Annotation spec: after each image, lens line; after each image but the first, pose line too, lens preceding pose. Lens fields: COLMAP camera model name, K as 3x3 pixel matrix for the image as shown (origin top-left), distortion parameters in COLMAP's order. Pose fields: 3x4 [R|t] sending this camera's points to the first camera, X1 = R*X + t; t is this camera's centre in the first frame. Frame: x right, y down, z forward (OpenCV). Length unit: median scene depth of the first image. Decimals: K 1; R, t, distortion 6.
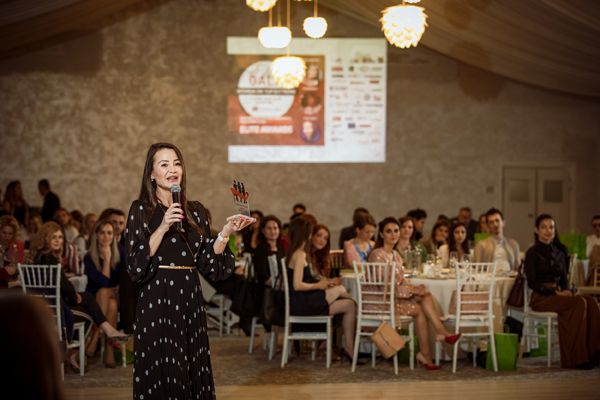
lens RADIAL K [[1643.0, 0, 300.0], [0, 1643.0, 201.5], [0, 0, 1]] dist [-0.156529, 0.000000]
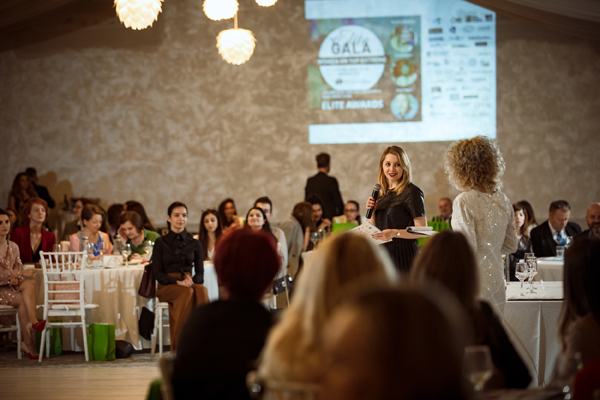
lens RADIAL K [[2250.6, 0, 300.0], [0, 2250.6, 198.6], [0, 0, 1]] dist [0.261043, 0.000000]
pose [[0.939269, -0.015067, -0.342850, 0.362712], [0.017054, 0.999851, 0.002782, 0.001720], [0.342757, -0.008459, 0.939386, -0.124164]]
